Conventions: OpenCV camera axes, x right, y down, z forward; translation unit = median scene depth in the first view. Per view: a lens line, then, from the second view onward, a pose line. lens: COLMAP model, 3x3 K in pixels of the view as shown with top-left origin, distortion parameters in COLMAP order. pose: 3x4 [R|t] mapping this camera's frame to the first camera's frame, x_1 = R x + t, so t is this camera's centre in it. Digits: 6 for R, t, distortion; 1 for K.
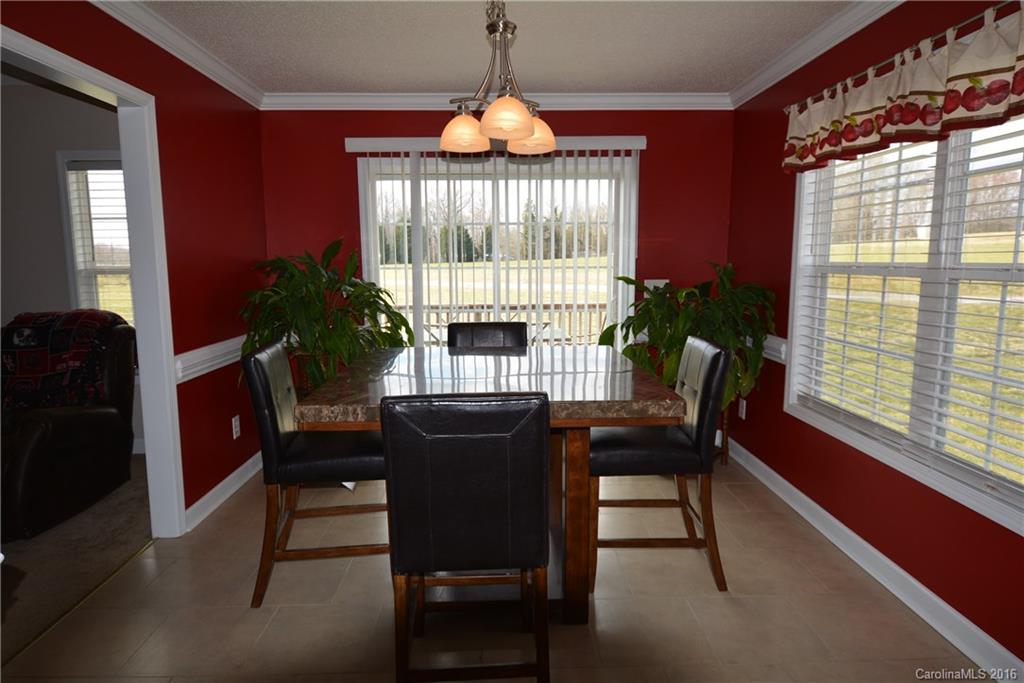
lens RADIAL K [[608.9, 0, 514.1], [0, 608.9, 341.1], [0, 0, 1]] dist [0.001160, 0.000038]
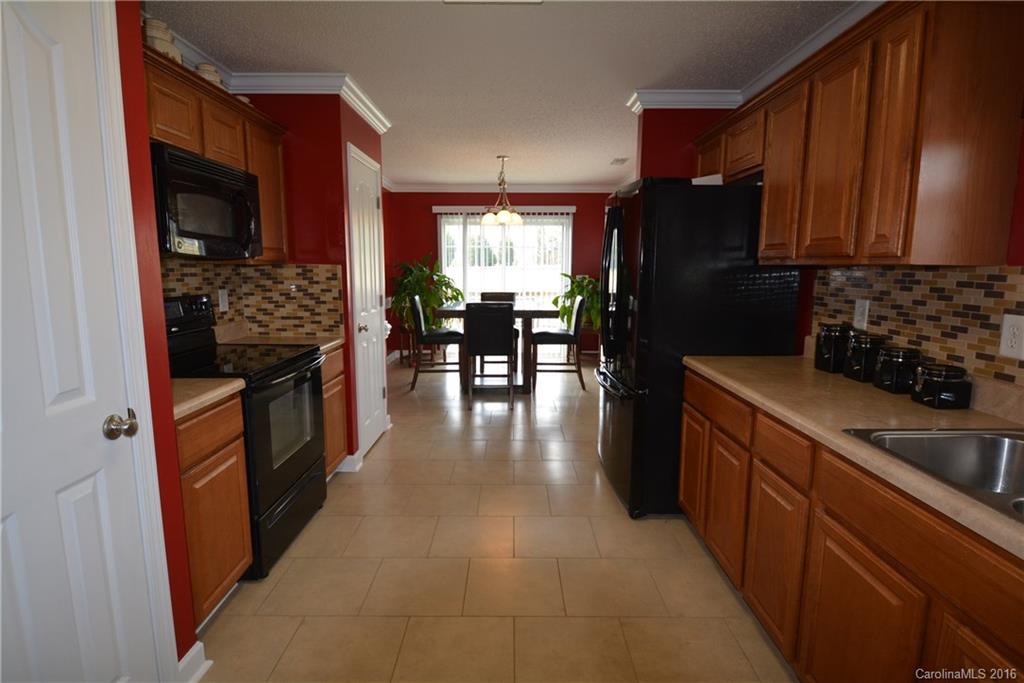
lens RADIAL K [[518.2, 0, 515.5], [0, 518.2, 341.6], [0, 0, 1]] dist [0.016386, -0.000362]
pose [[0.999762, 0.013900, -0.016820, 0.045562], [-0.013660, 0.999805, 0.014294, 0.103375], [0.017016, -0.014061, 0.999756, -0.774669]]
